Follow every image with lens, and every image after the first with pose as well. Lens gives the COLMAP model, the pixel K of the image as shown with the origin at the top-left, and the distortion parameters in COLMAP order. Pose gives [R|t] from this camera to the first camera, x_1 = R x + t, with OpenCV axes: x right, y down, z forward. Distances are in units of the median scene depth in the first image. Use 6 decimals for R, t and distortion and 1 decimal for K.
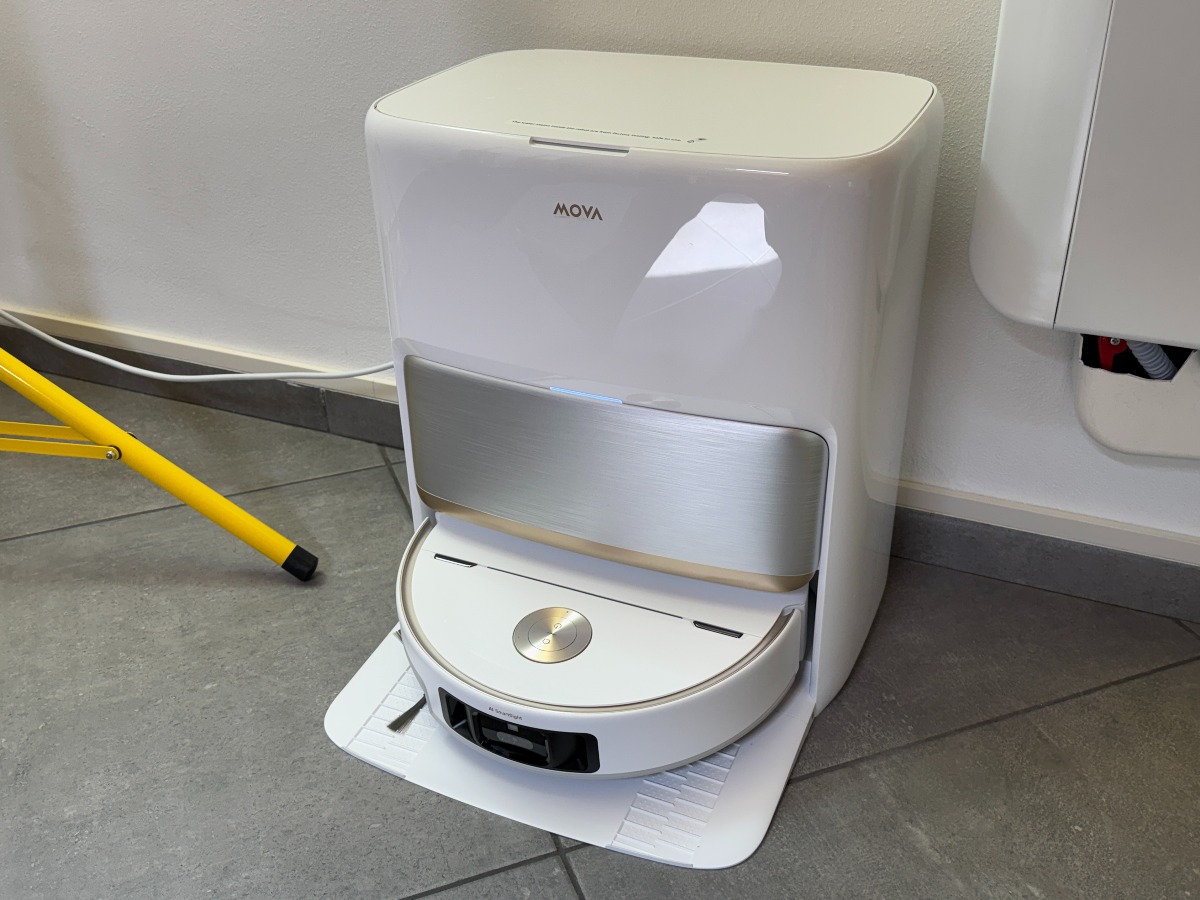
lens RADIAL K [[1219.8, 0, 599.5], [0, 1219.8, 501.9], [0, 0, 1]] dist [0.163254, -0.419089]
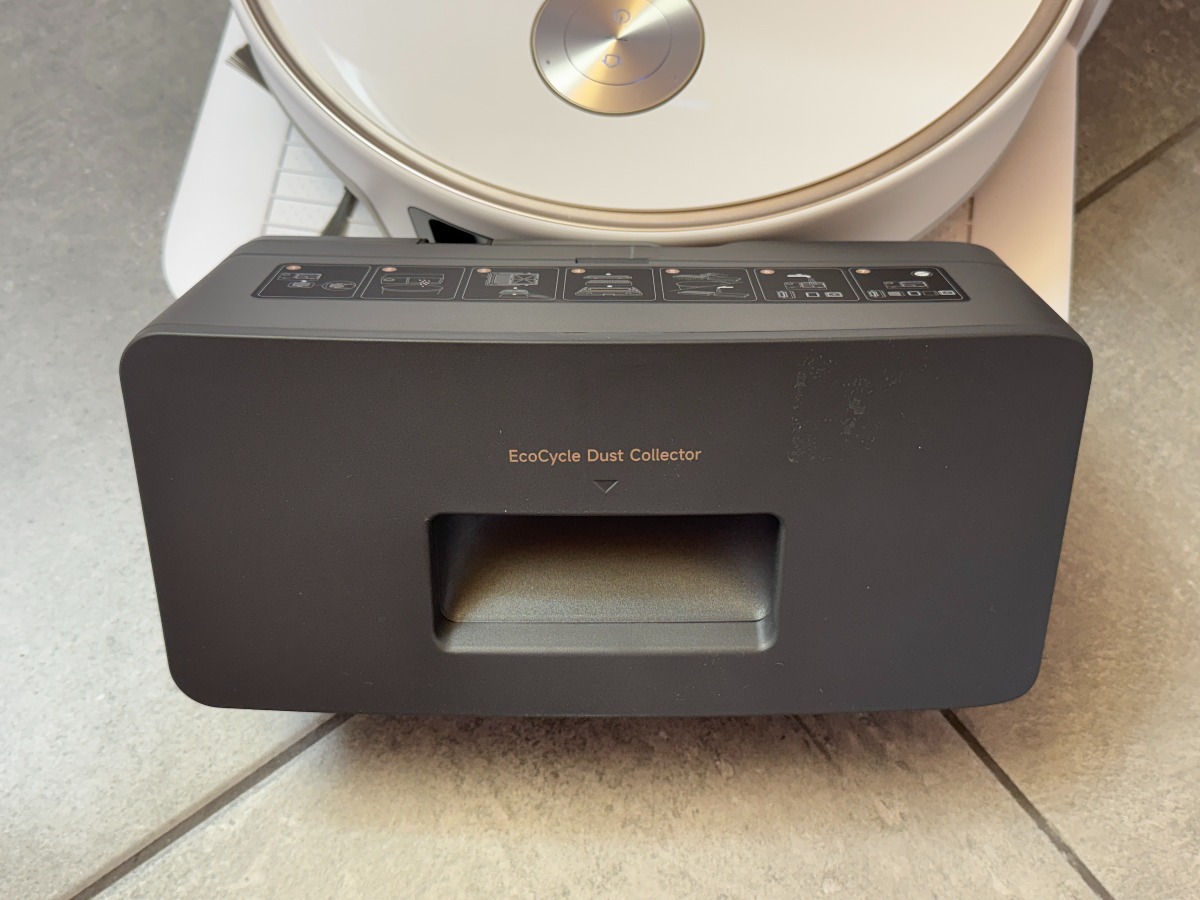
lens RADIAL K [[1224.7, 0, 600.0], [0, 1224.7, 450.0], [0, 0, 1]] dist [-0.004035, -0.027967]
pose [[0.959979, -0.250955, 0.124348, -0.136625], [0.139859, 0.814205, 0.563480, -0.024827], [-0.242653, -0.523538, 0.816718, 0.523861]]
